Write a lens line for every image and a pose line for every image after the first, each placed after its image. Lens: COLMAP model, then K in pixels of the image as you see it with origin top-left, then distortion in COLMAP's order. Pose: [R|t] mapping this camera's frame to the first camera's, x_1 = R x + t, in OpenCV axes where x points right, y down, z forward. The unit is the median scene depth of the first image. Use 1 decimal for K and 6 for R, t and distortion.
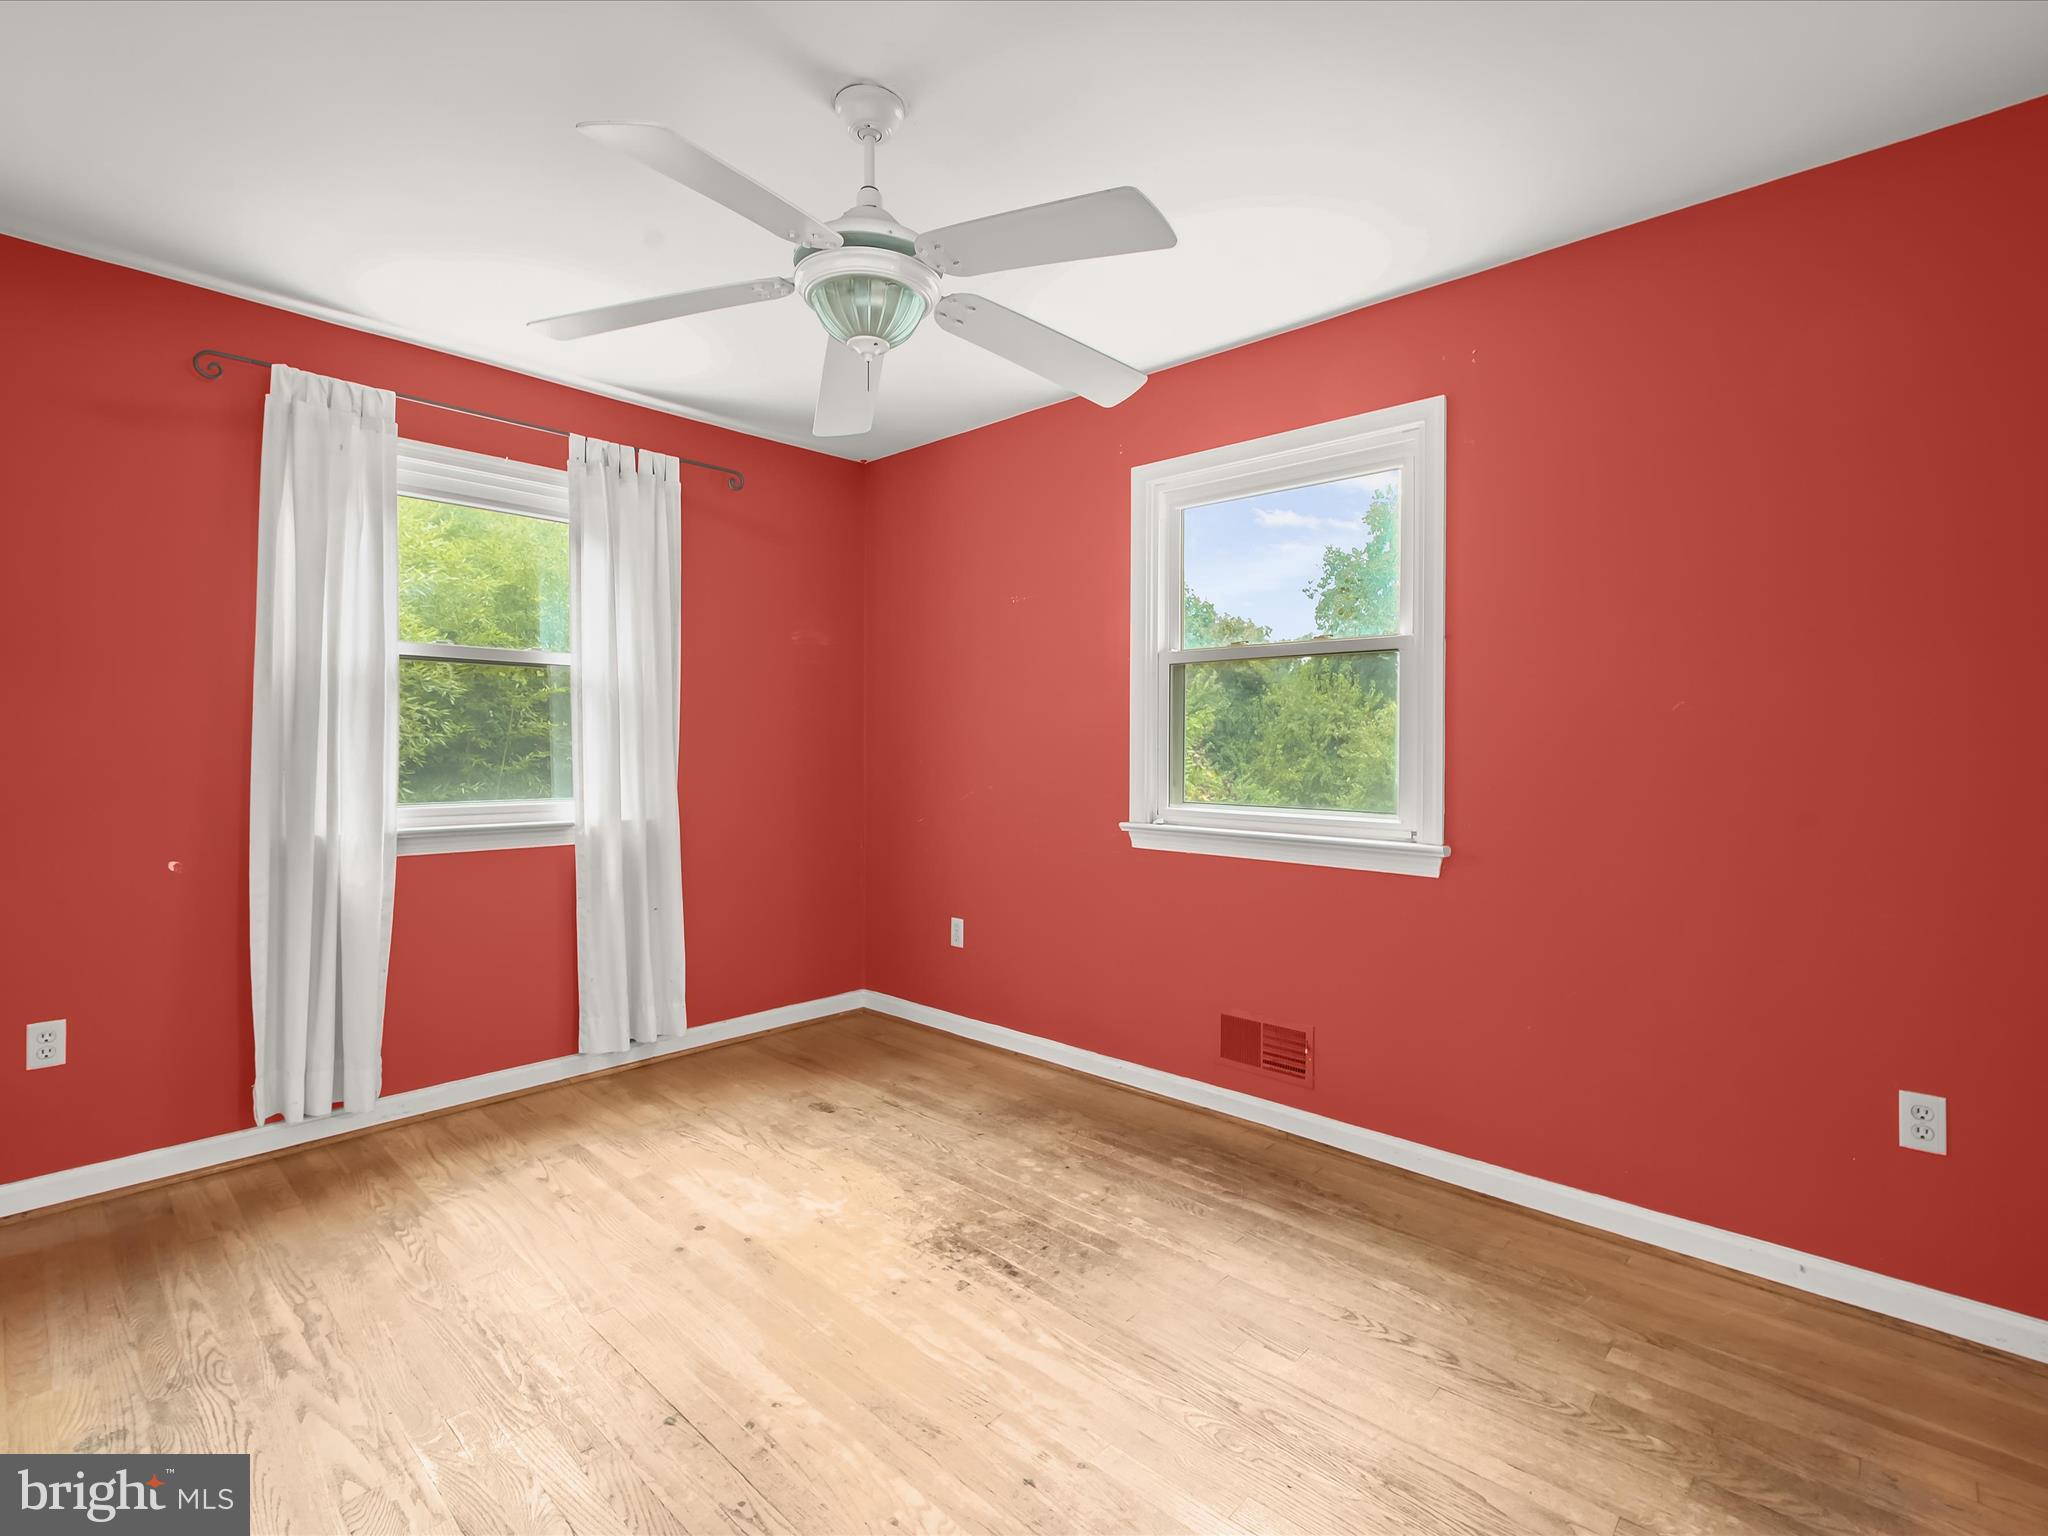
lens RADIAL K [[965.2, 0, 1024.9], [0, 965.2, 761.9], [0, 0, 1]] dist [0.002161, 0.000176]
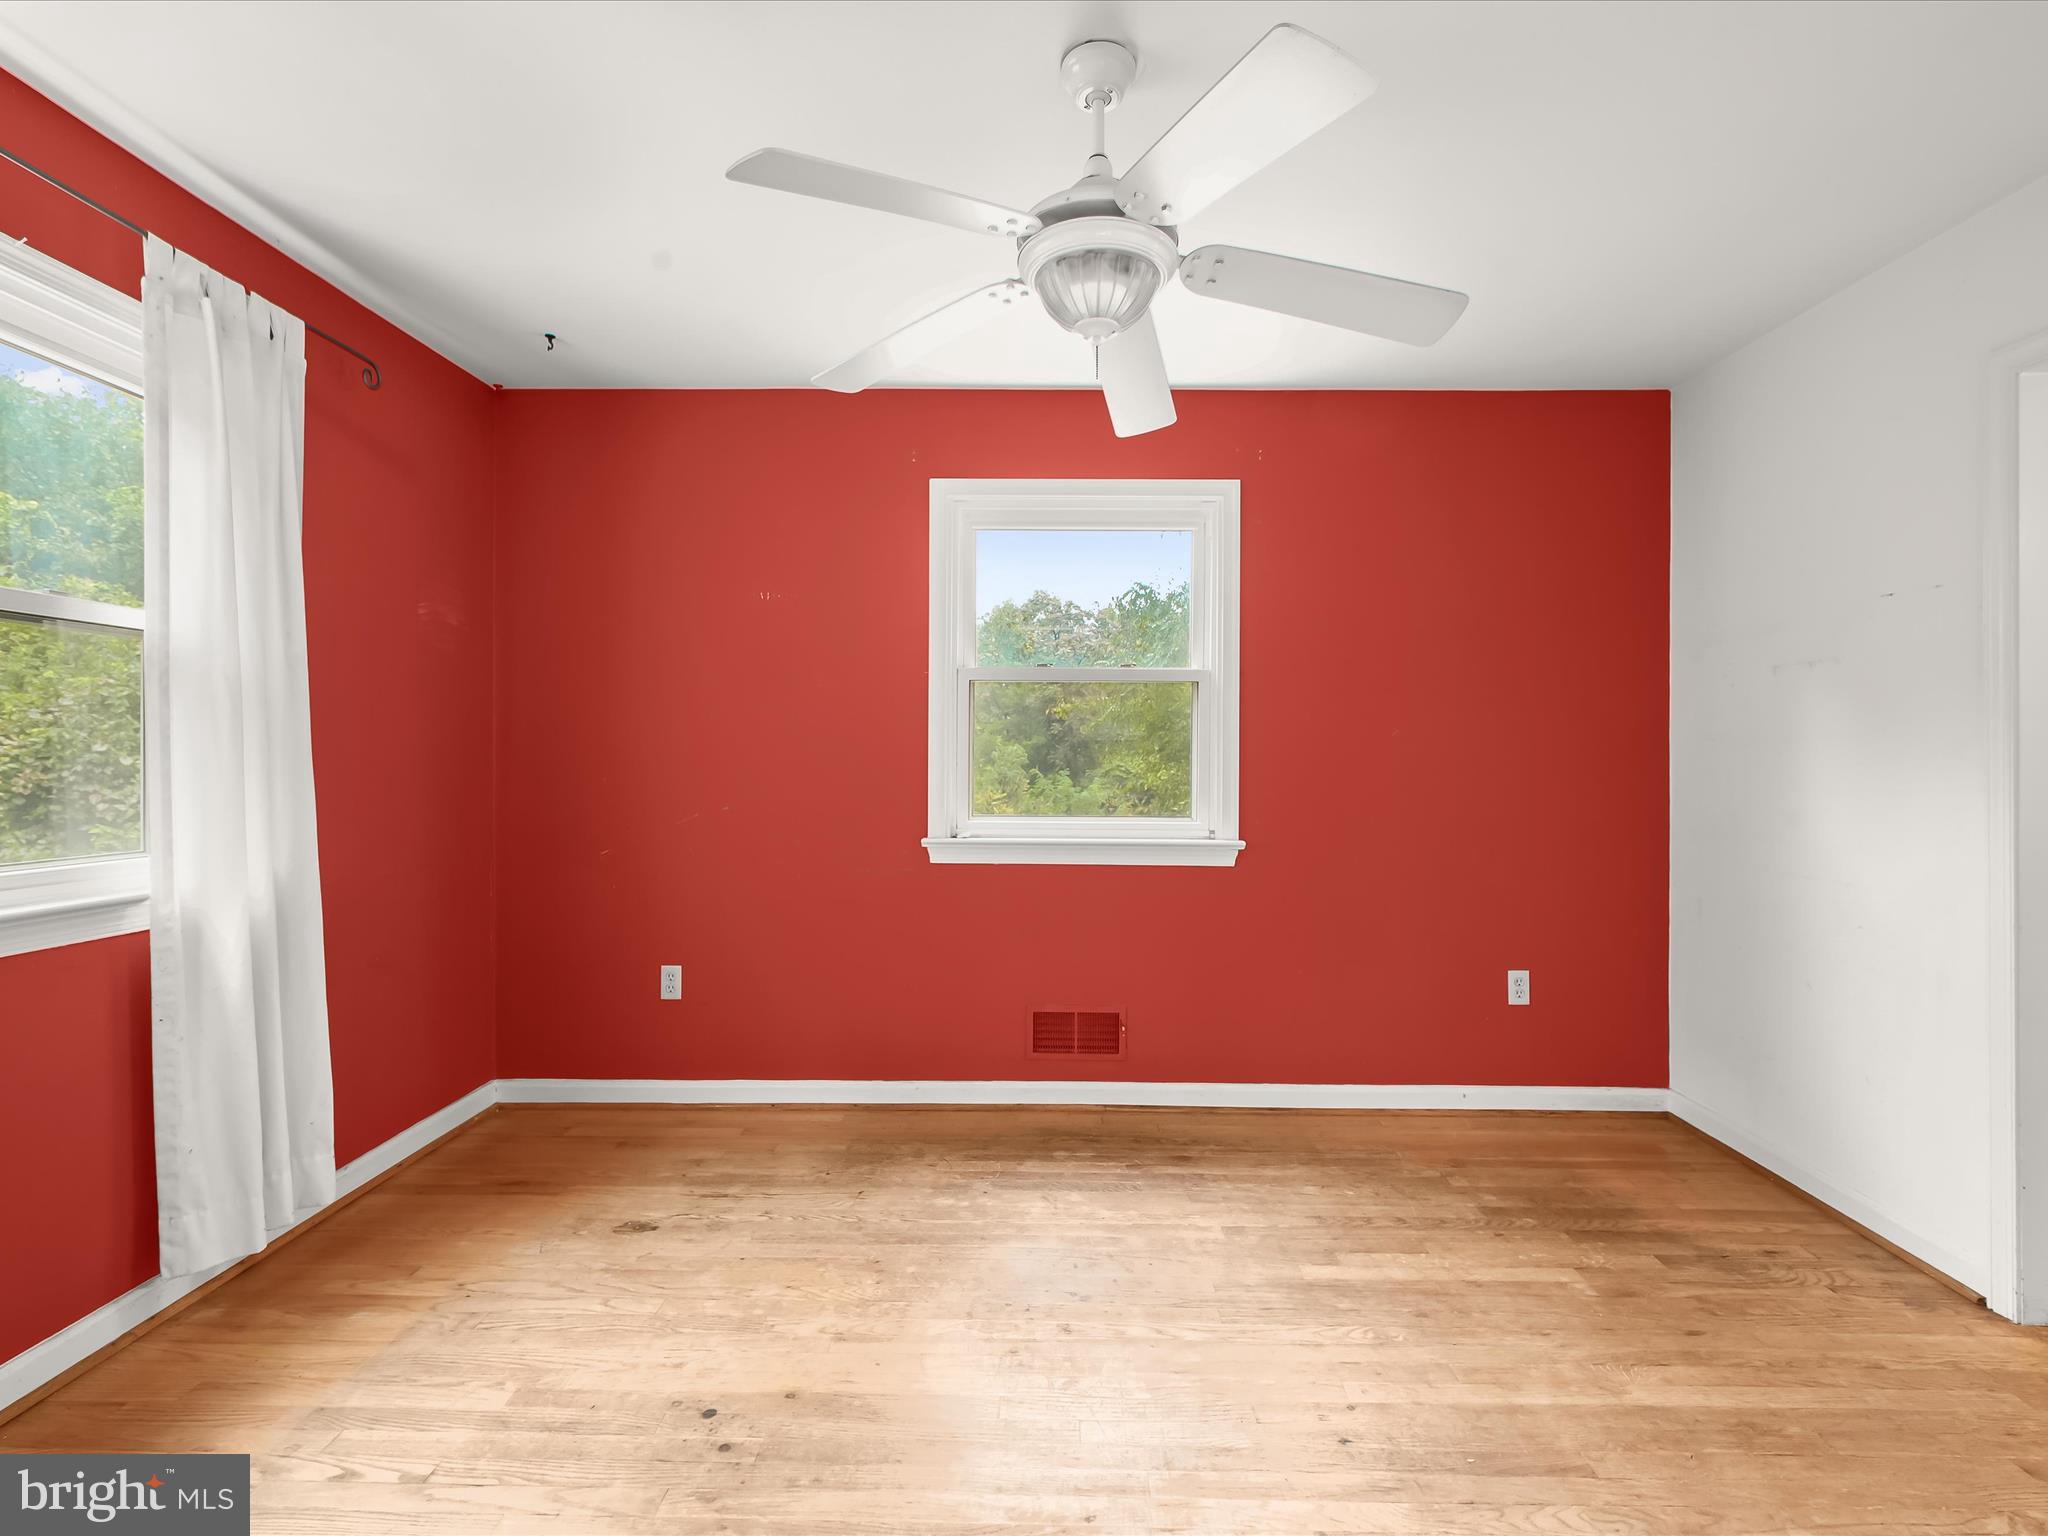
lens RADIAL K [[951.7, 0, 1024.0], [0, 951.7, 768.0], [0, 0, 1]] dist [0.001992, 0.000349]
pose [[0.740928, -0.010437, 0.671503, -0.491795], [0.010327, 0.999938, 0.004147, -0.012447], [-0.671505, 0.003862, 0.740990, 0.220780]]
